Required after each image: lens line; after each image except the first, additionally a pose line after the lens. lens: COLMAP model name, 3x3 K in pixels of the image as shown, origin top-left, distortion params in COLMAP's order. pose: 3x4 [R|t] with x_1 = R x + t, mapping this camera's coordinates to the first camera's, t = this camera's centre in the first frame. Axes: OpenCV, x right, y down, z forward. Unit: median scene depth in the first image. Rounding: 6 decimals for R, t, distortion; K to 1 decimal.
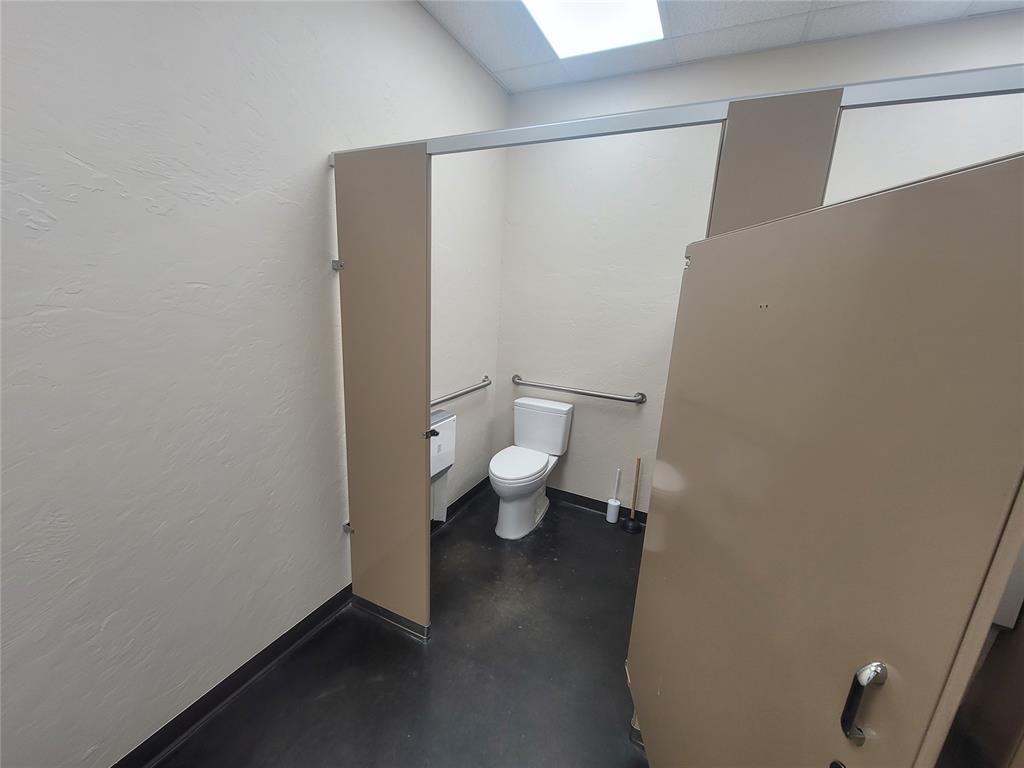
lens RADIAL K [[416.9, 0, 505.7], [0, 416.9, 384.2], [0, 0, 1]] dist [-0.001465, -0.001025]
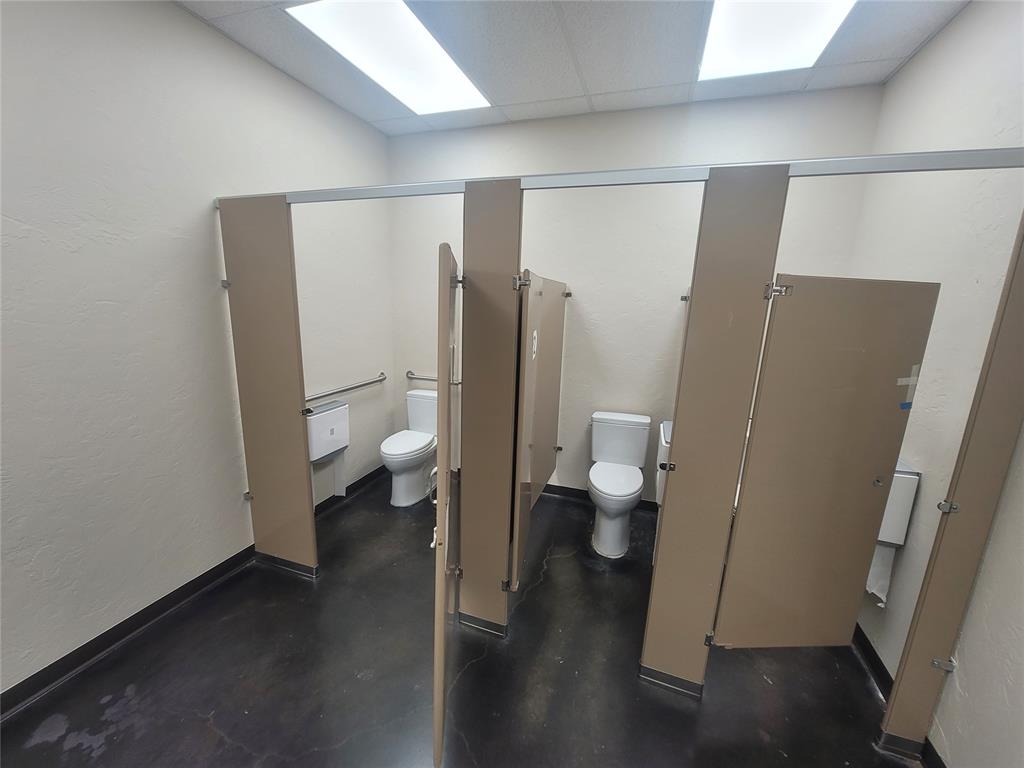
lens RADIAL K [[416.9, 0, 503.5], [0, 416.9, 384.2], [0, 0, 1]] dist [-0.001465, -0.001025]
pose [[0.992155, -0.043144, 0.117337, 0.230788], [0.044669, 0.998948, -0.010393, 0.060969], [-0.116765, 0.015553, 0.993038, -0.301430]]
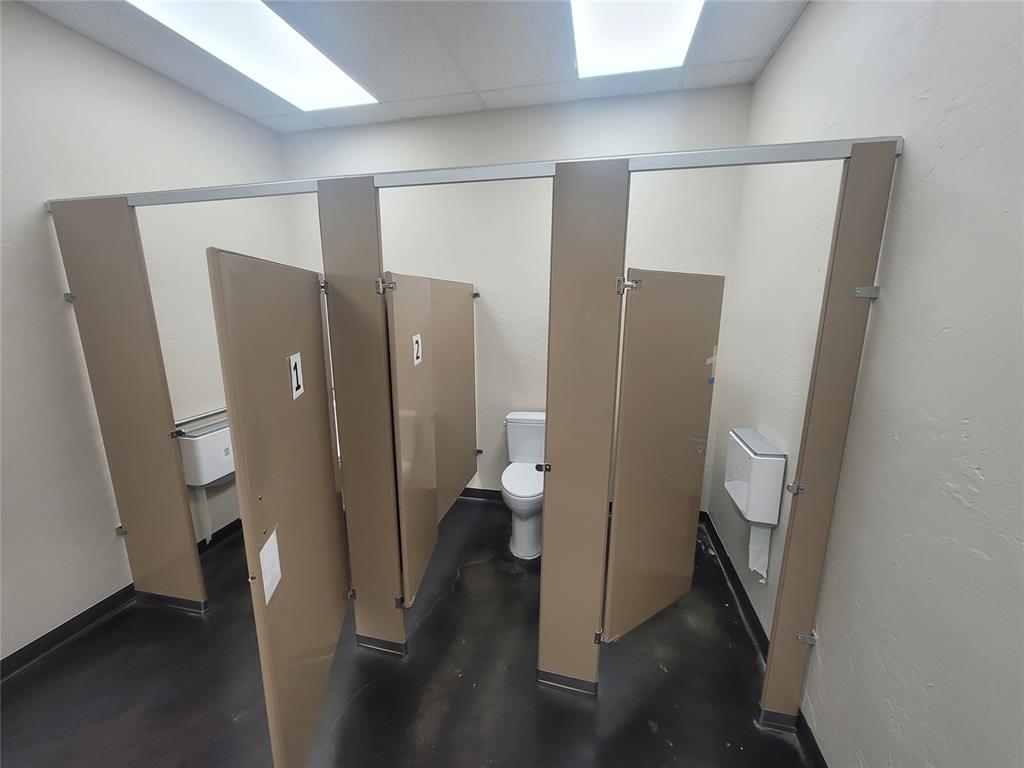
lens RADIAL K [[416.9, 0, 502.9], [0, 416.9, 384.6], [0, 0, 1]] dist [-0.001465, -0.001025]
pose [[0.972008, -0.098199, 0.213440, 0.400064], [0.101310, 0.994848, -0.003661, 0.063768], [-0.211981, 0.025182, 0.976949, -0.297970]]
